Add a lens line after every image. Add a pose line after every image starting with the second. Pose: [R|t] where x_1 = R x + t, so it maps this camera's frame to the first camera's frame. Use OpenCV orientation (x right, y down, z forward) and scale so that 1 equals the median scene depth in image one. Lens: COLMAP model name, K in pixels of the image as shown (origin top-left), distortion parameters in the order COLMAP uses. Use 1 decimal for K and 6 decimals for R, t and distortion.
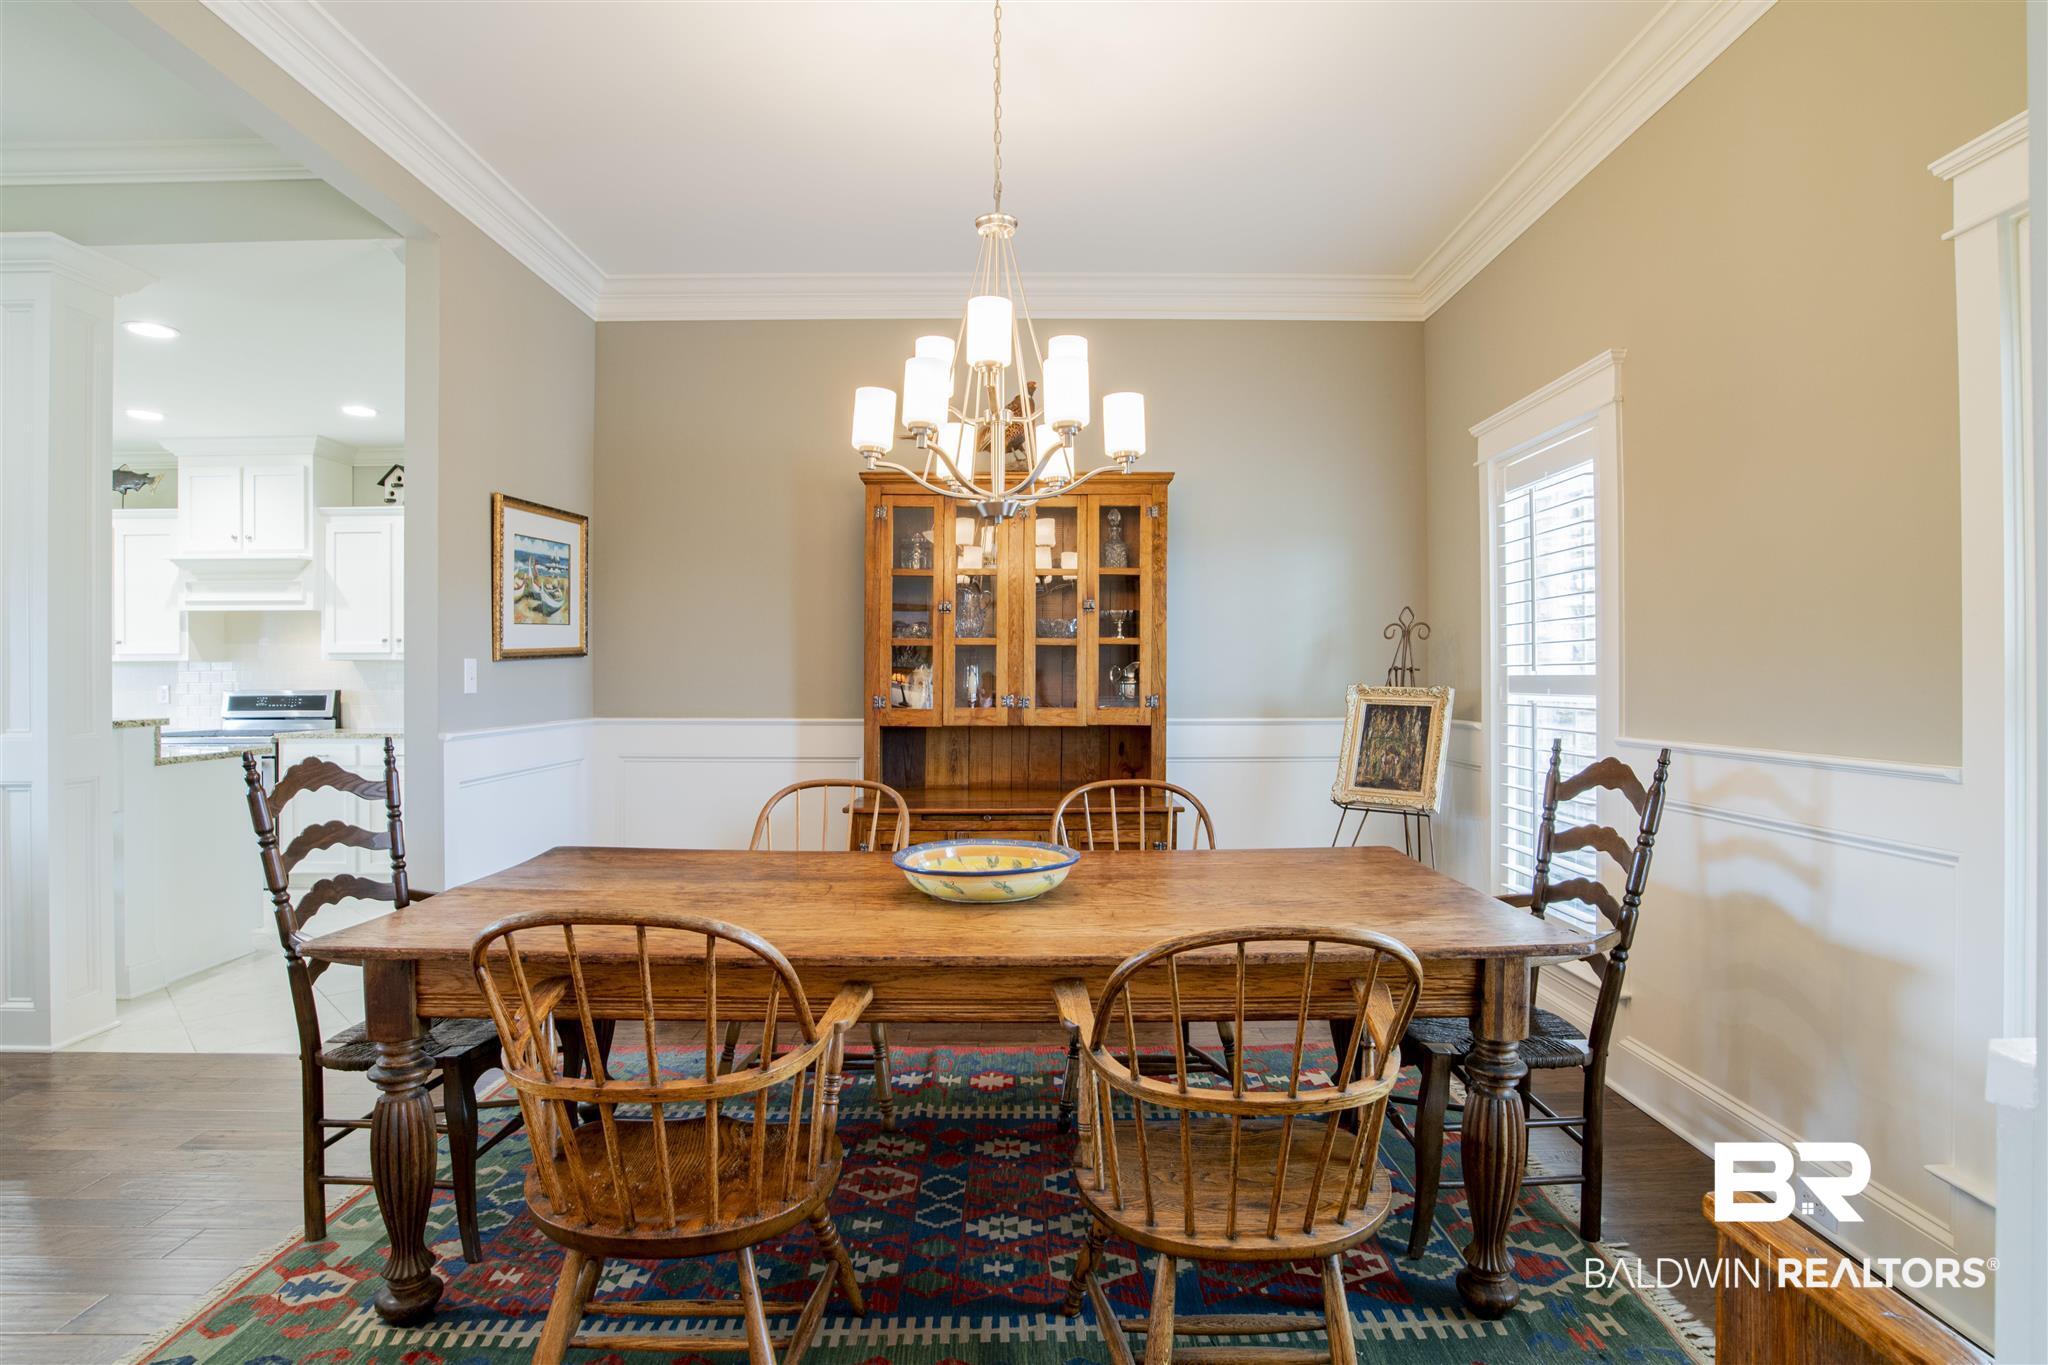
lens RADIAL K [[1044.1, 0, 1036.0], [0, 1044.1, 671.3], [0, 0, 1]] dist [-0.064221, 0.025476]
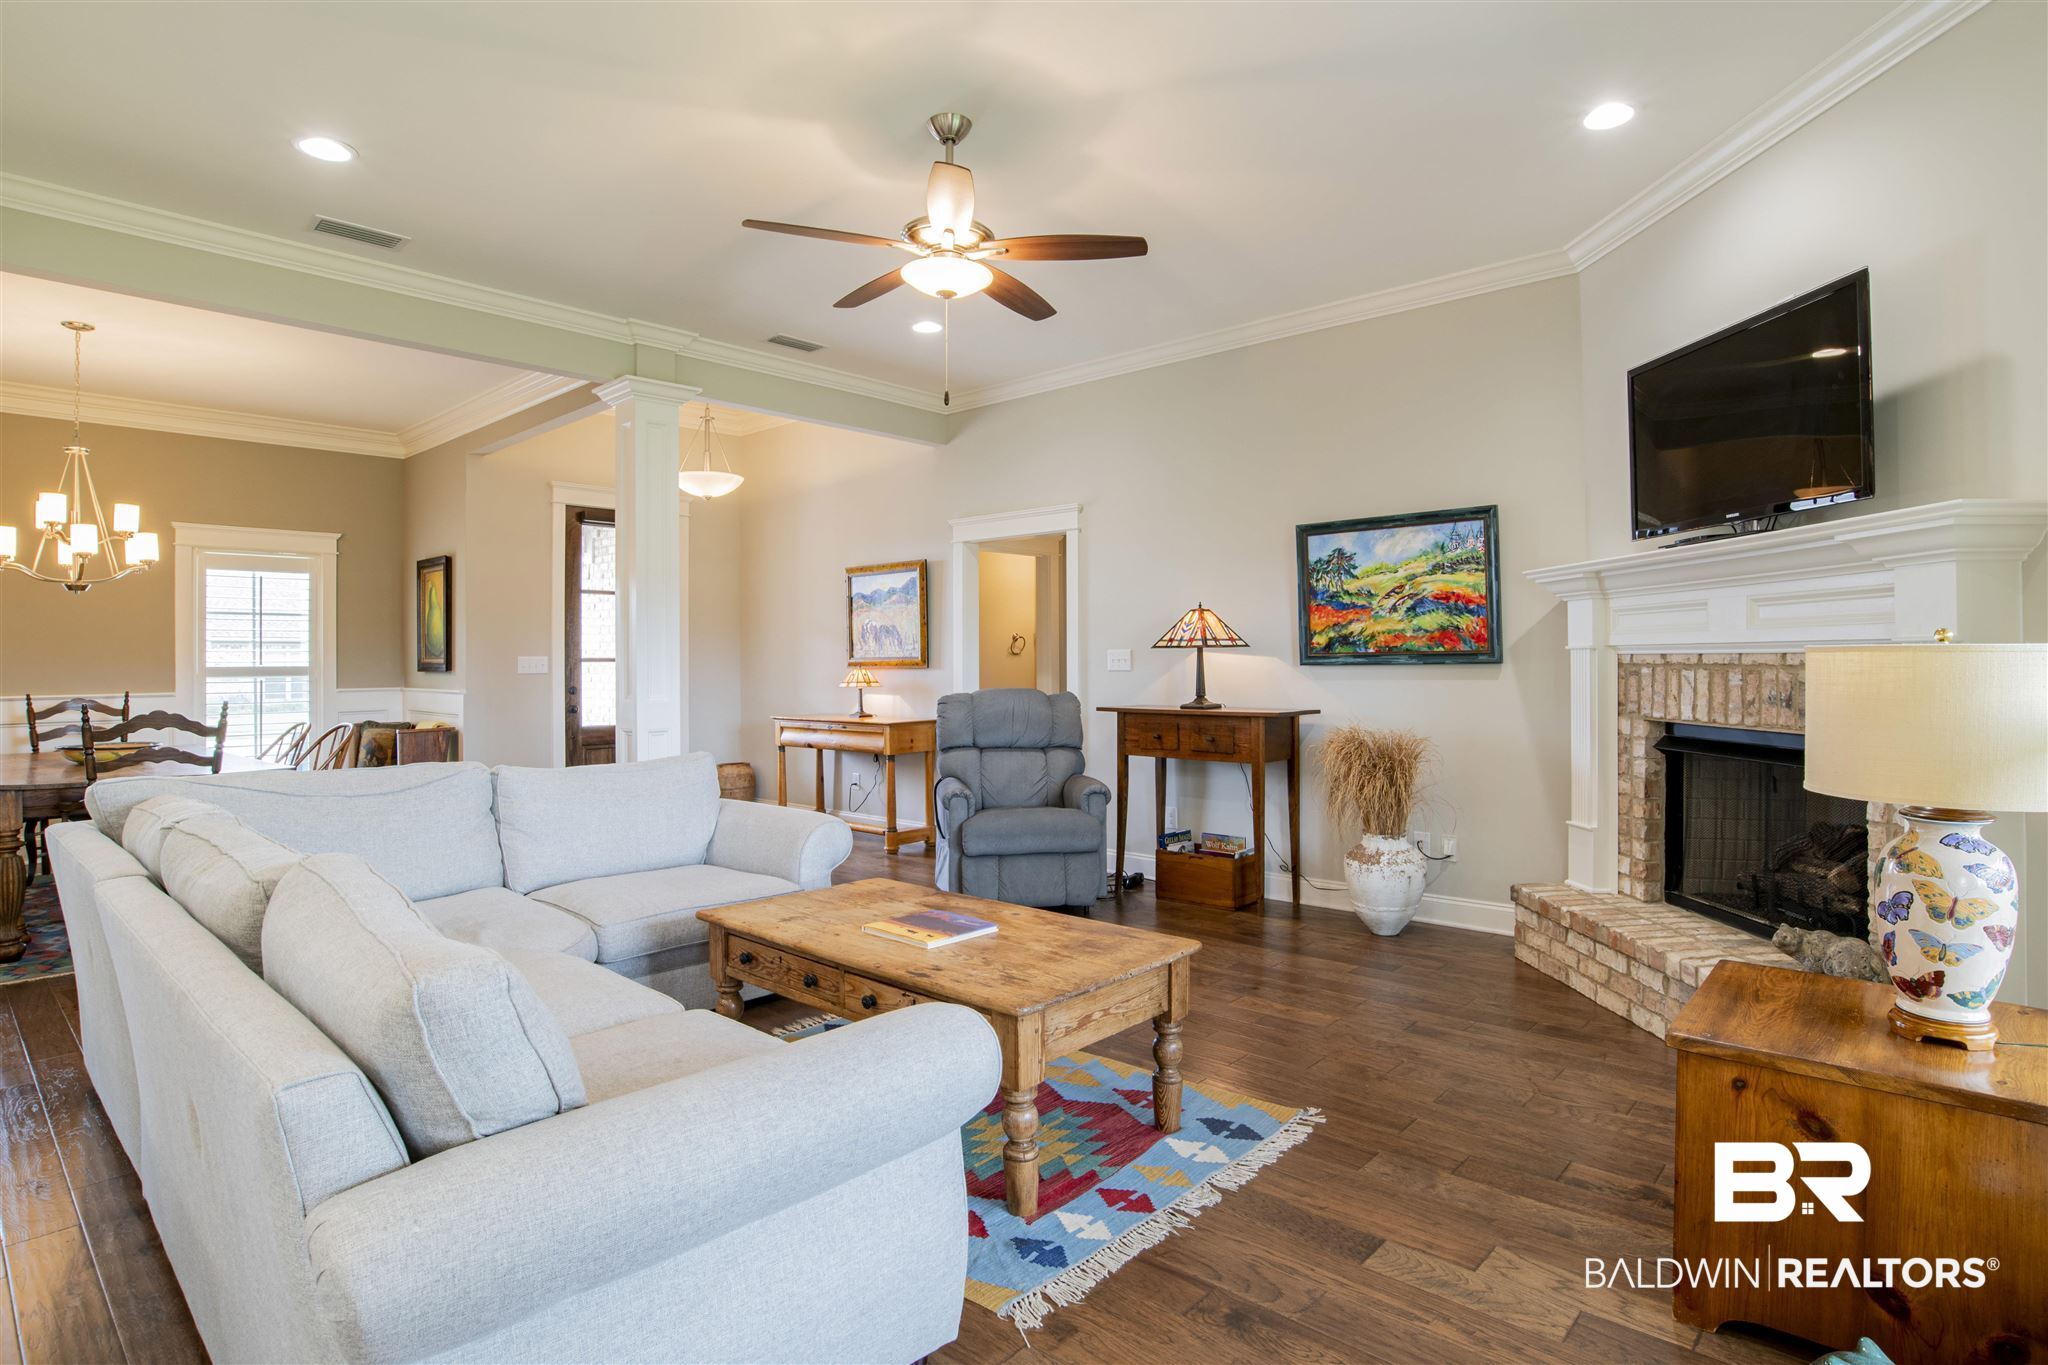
lens RADIAL K [[1058.7, 0, 1058.2], [0, 1058.7, 658.0], [0, 0, 1]] dist [-0.079314, 0.031550]
pose [[-0.749099, 0.010384, 0.662376, -1.757395], [0.005282, 0.999939, -0.009702, 0.010643], [-0.662437, -0.003769, -0.749109, 0.741172]]
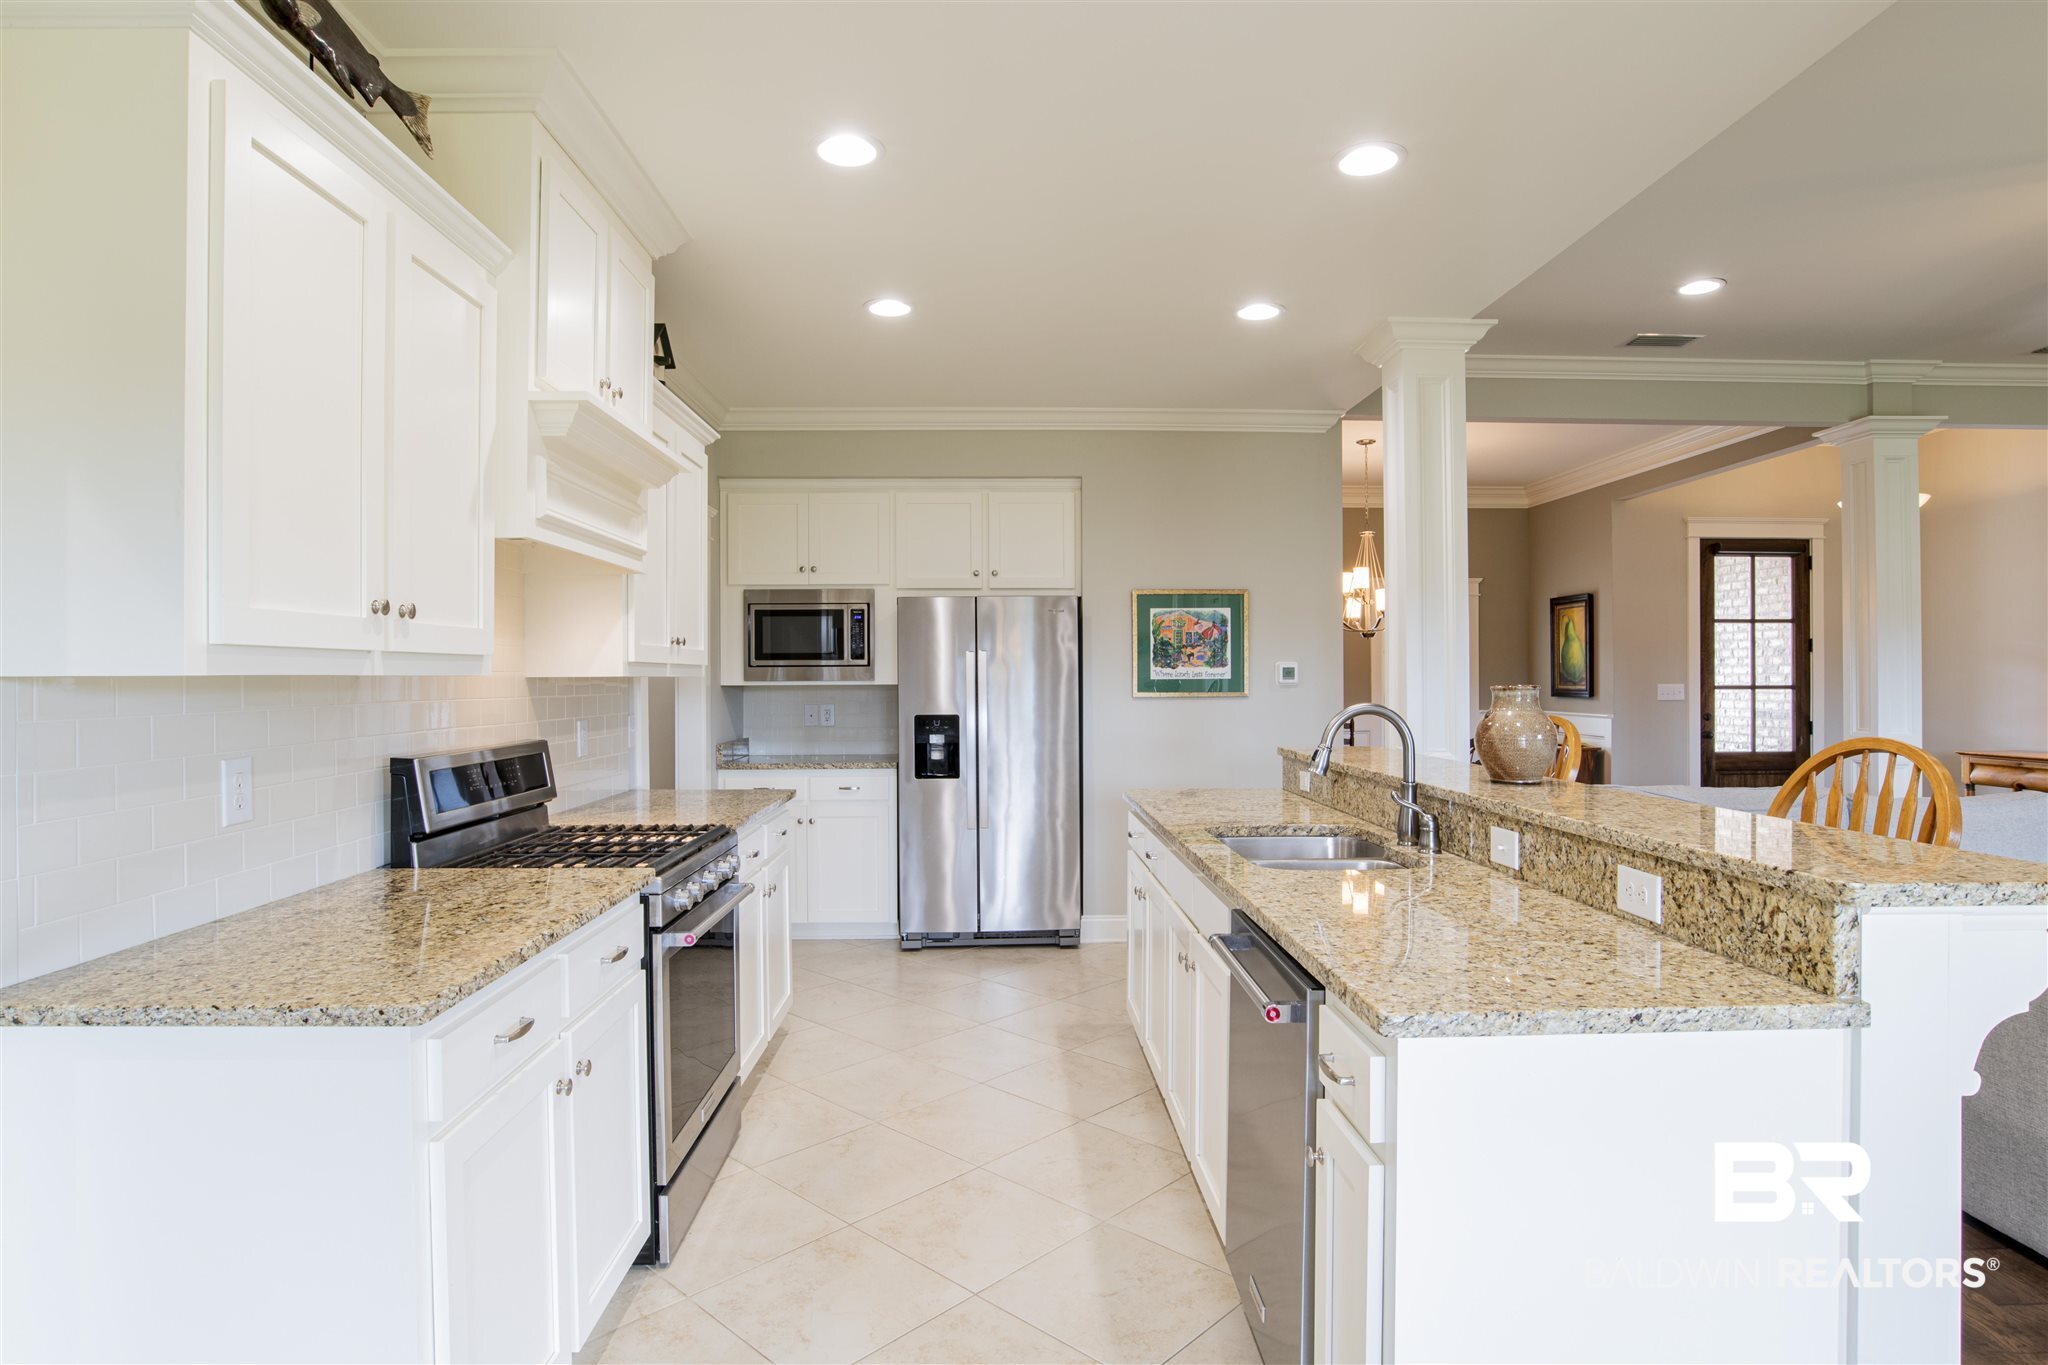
lens RADIAL K [[1102.7, 0, 1024.0], [0, 1102.7, 682.5], [0, 0, 1]] dist [-0.071367, 0.037552]
pose [[-0.024637, 0.000456, 0.999696, -1.836325], [-0.002925, 0.999996, -0.000529, -0.012654], [-0.999692, -0.002937, -0.024635, 1.231394]]
